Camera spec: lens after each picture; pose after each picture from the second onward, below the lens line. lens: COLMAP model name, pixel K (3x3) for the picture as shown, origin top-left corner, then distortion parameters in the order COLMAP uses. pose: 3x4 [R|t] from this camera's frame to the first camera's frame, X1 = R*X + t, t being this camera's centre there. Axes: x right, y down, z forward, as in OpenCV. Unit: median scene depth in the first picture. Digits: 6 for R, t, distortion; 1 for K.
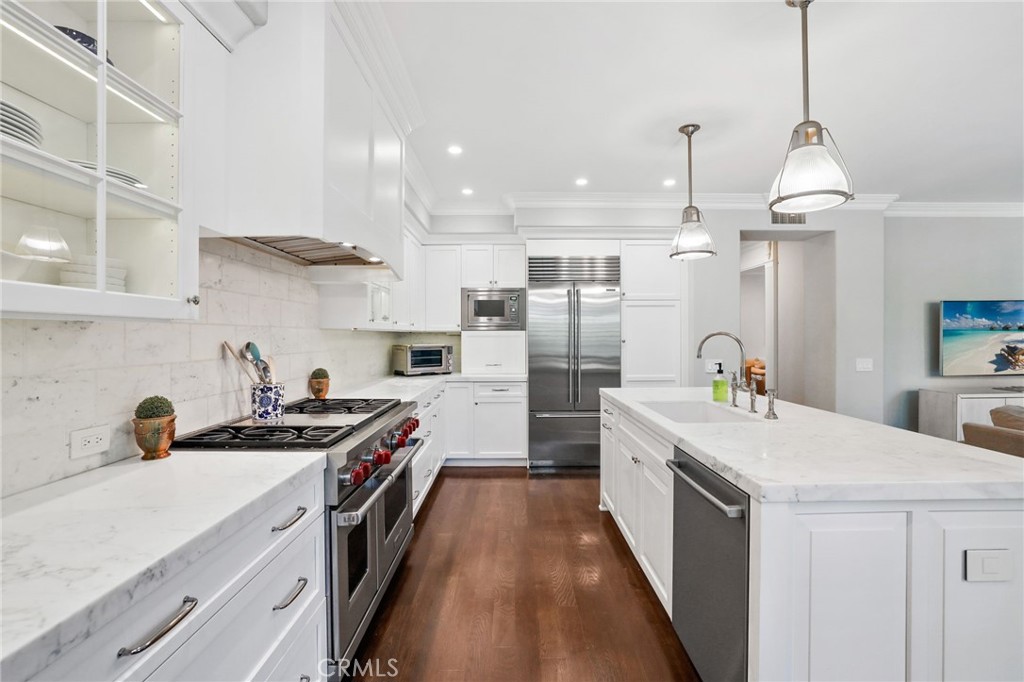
lens RADIAL K [[451.1, 0, 513.6], [0, 451.1, 341.5], [0, 0, 1]] dist [-0.061270, 0.020407]
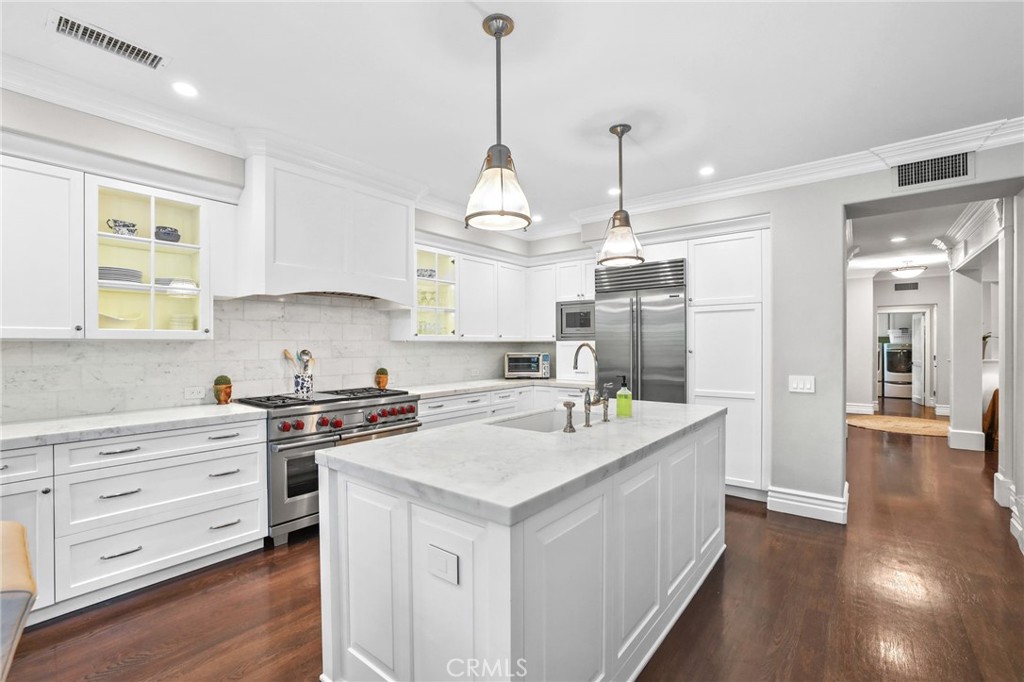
lens RADIAL K [[451.1, 0, 513.6], [0, 451.1, 341.5], [0, 0, 1]] dist [-0.061270, 0.020407]
pose [[0.775020, -0.004210, -0.631923, 0.542945], [-0.006536, 0.999871, -0.014678, -0.005221], [0.631903, 0.015506, 0.774892, 0.078603]]
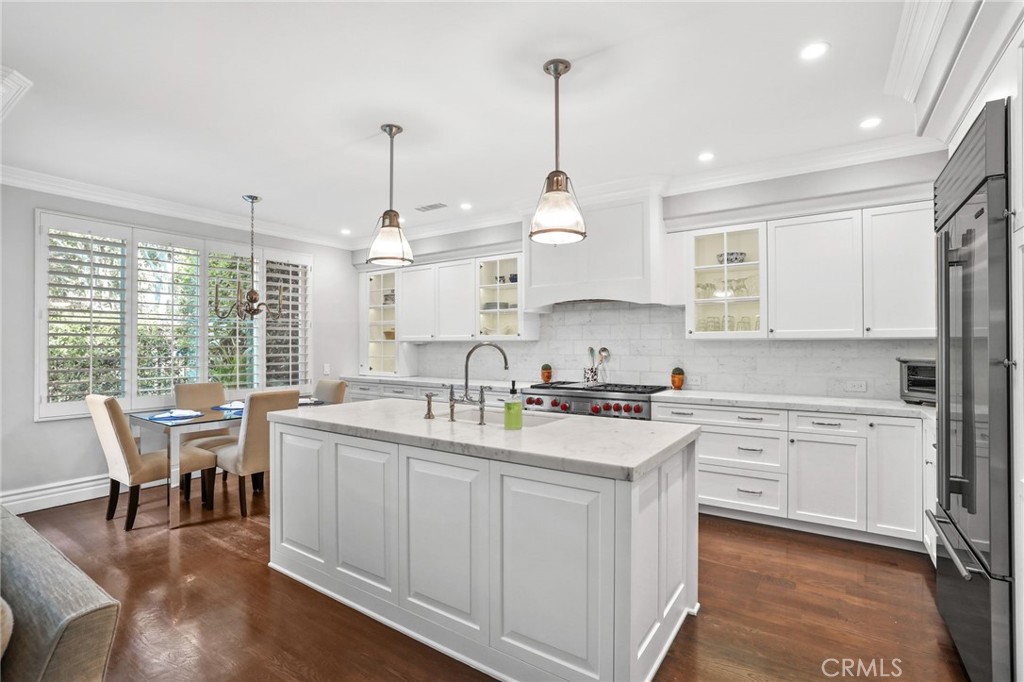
lens RADIAL K [[451.1, 0, 513.6], [0, 451.1, 341.5], [0, 0, 1]] dist [-0.061270, 0.020407]
pose [[-0.560404, -0.006729, -0.828192, 0.670849], [-0.010707, 0.999942, -0.000880, -0.010033], [0.828150, 0.008374, -0.560444, 0.878218]]
